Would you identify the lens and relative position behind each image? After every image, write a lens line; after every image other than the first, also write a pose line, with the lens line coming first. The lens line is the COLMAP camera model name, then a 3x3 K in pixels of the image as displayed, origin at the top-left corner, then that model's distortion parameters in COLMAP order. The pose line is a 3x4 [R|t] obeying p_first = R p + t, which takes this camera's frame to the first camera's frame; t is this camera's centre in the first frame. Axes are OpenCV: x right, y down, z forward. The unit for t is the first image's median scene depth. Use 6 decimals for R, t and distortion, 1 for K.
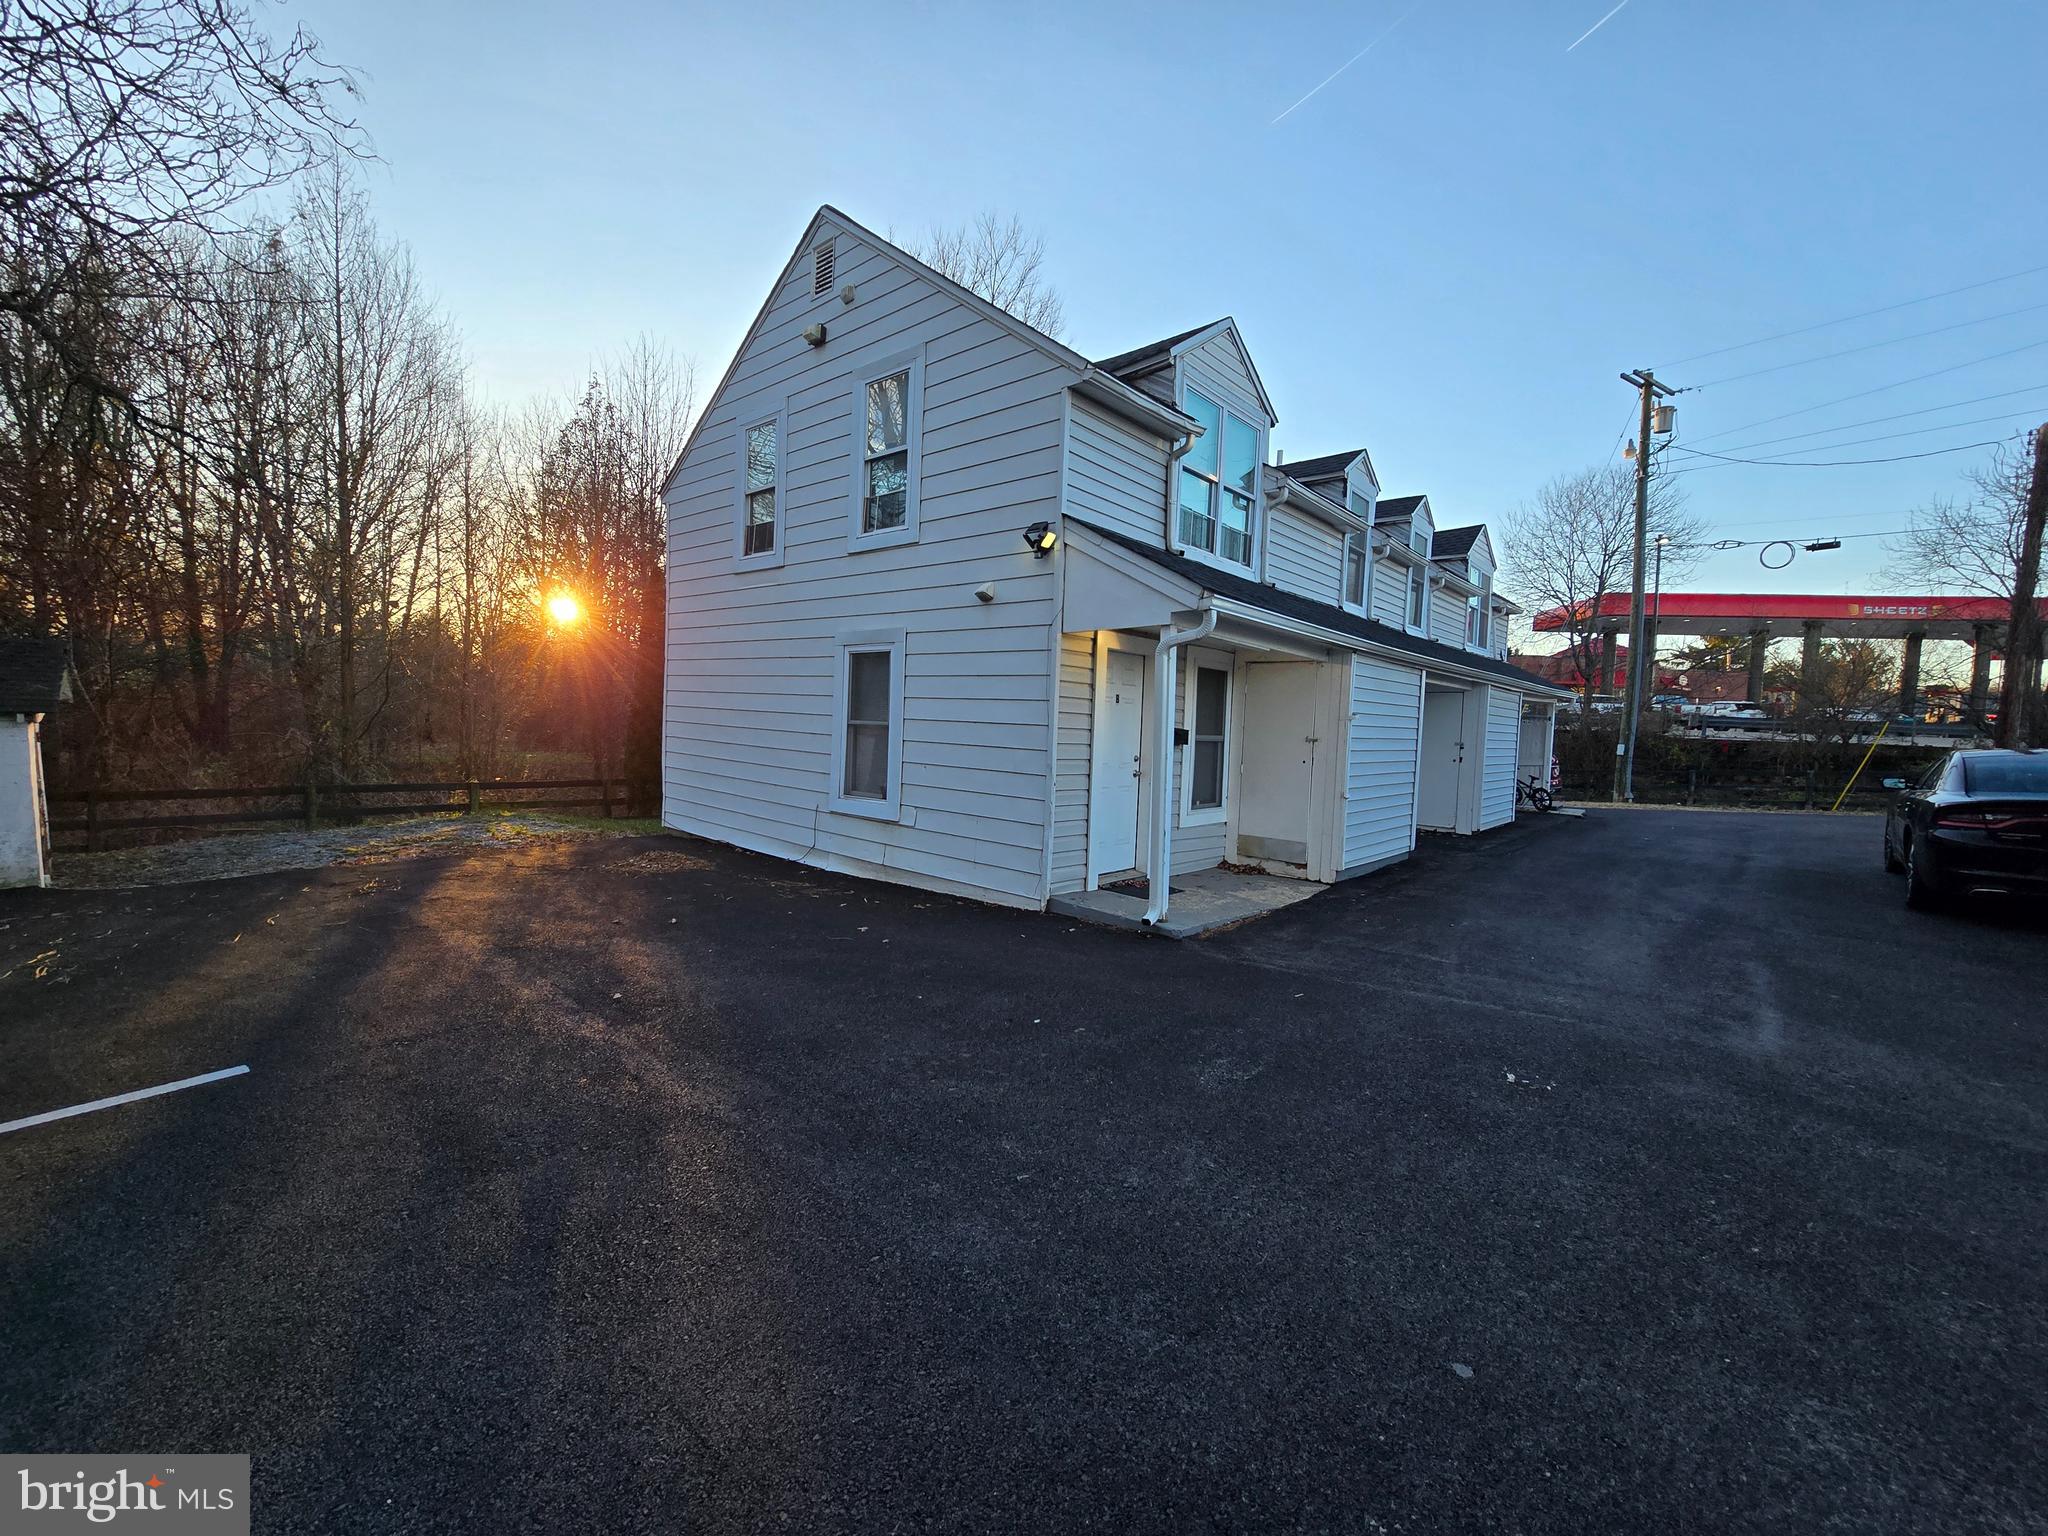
lens RADIAL K [[836.2, 0, 1019.1], [0, 836.2, 766.8], [0, 0, 1]] dist [-0.004362, 0.003404]
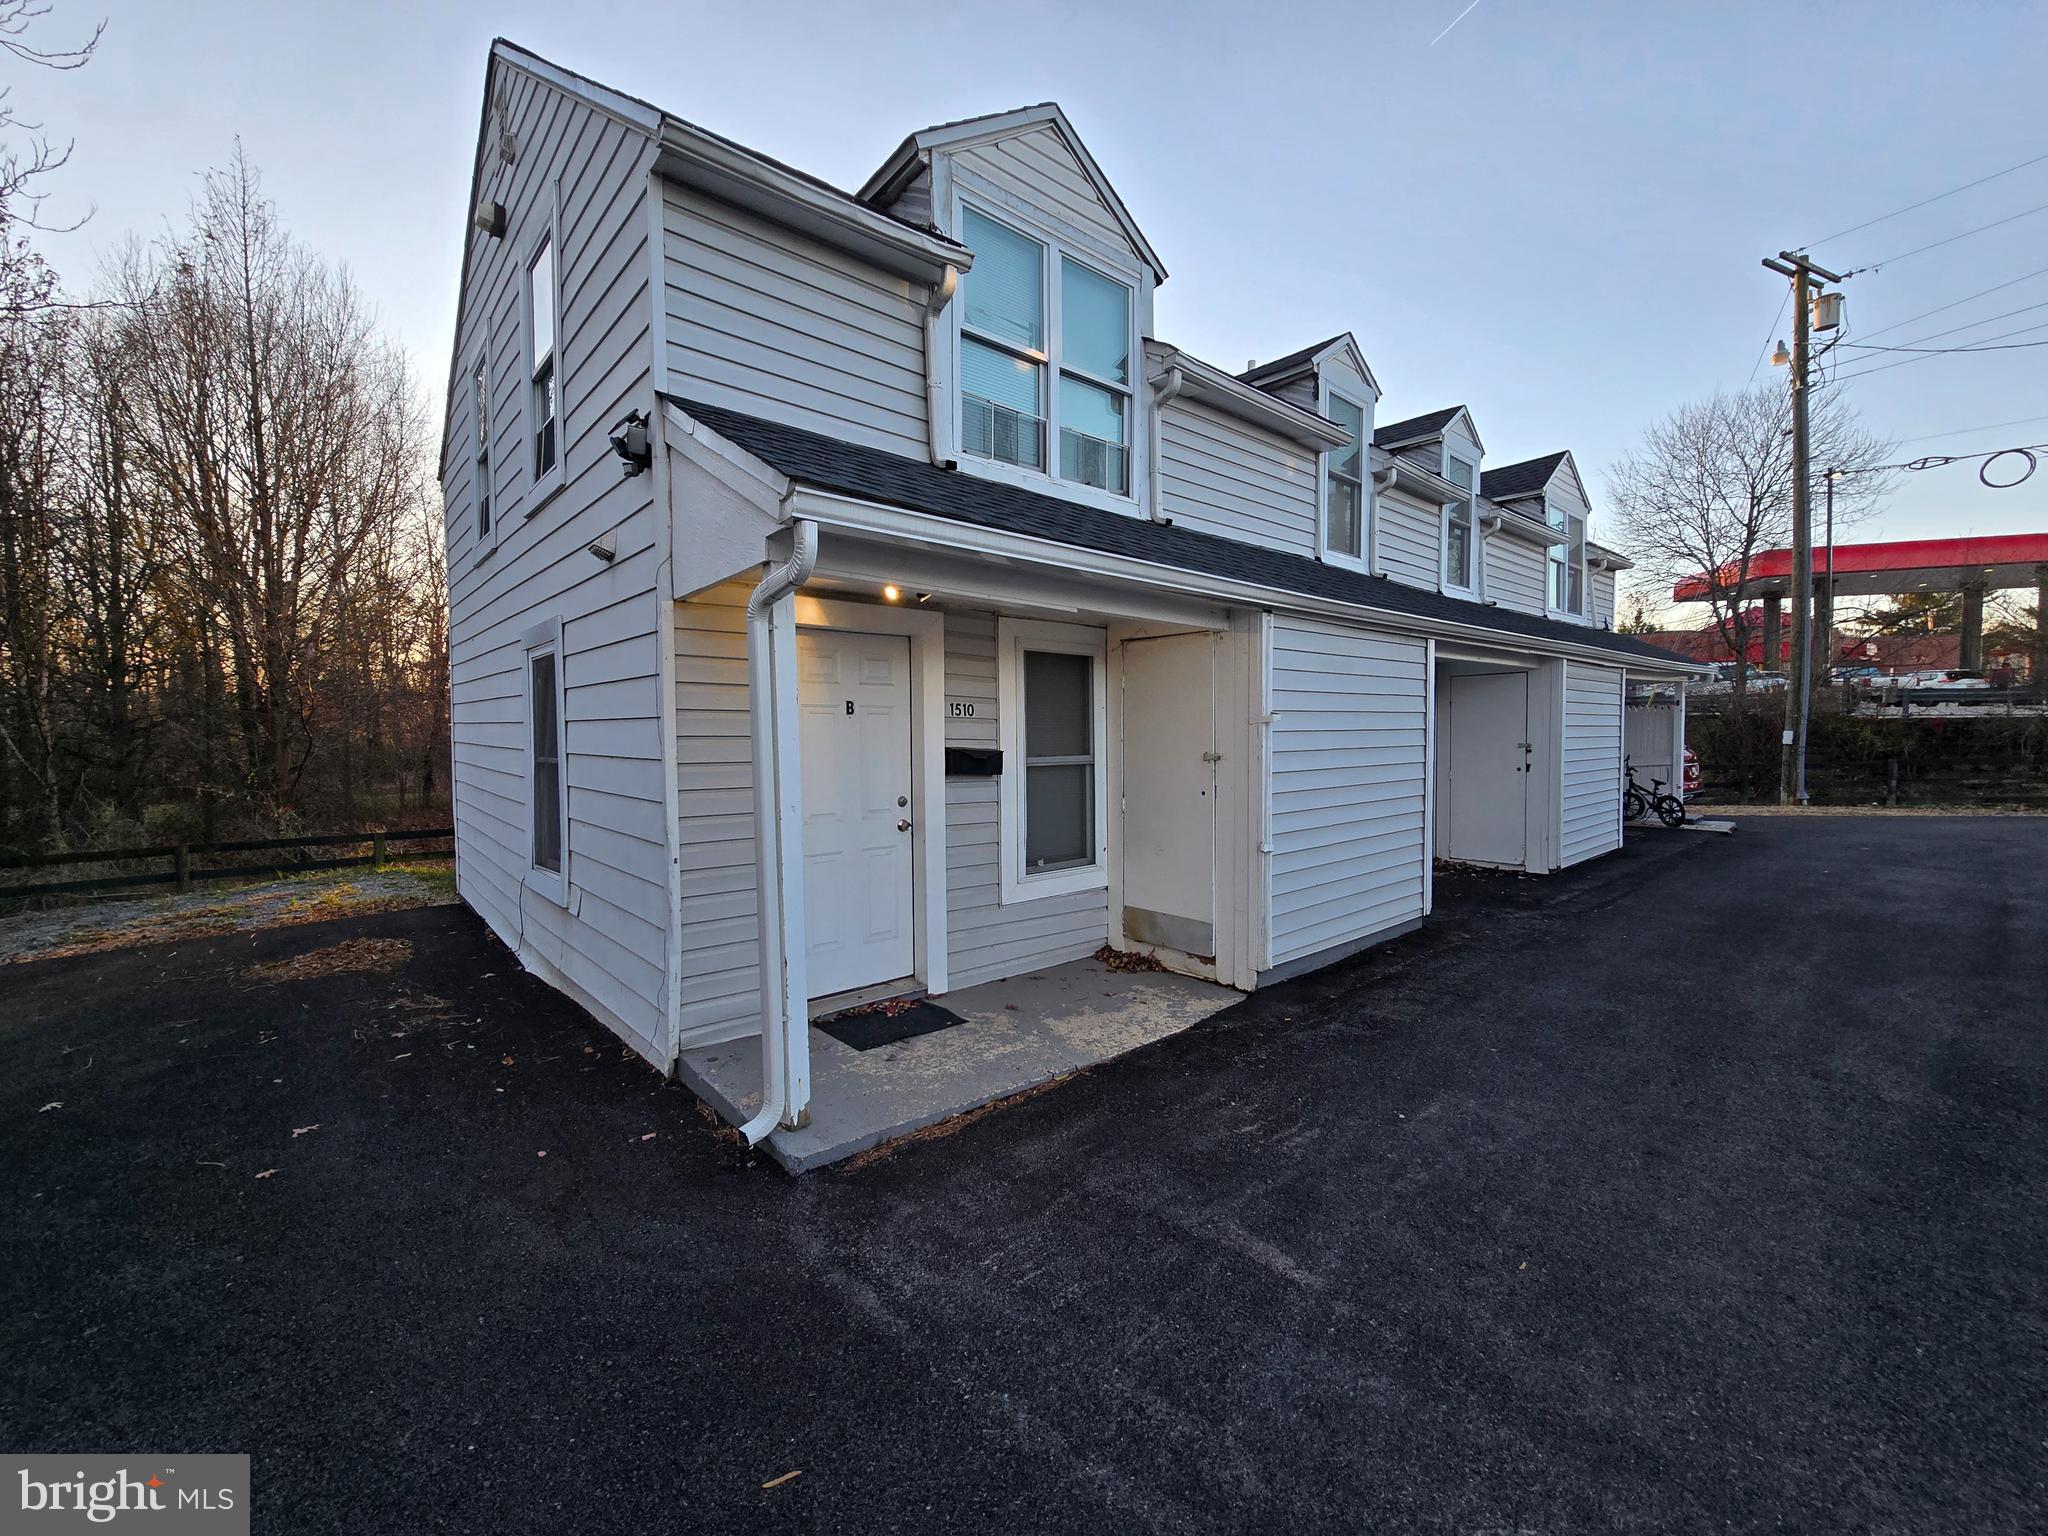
lens RADIAL K [[836.2, 0, 1024.5], [0, 836.2, 767.4], [0, 0, 1]] dist [-0.004362, 0.003404]
pose [[0.991616, -0.040110, -0.122836, 0.231243], [0.038416, 0.999132, -0.016134, -0.016136], [0.123377, 0.011280, 0.992296, 0.294784]]
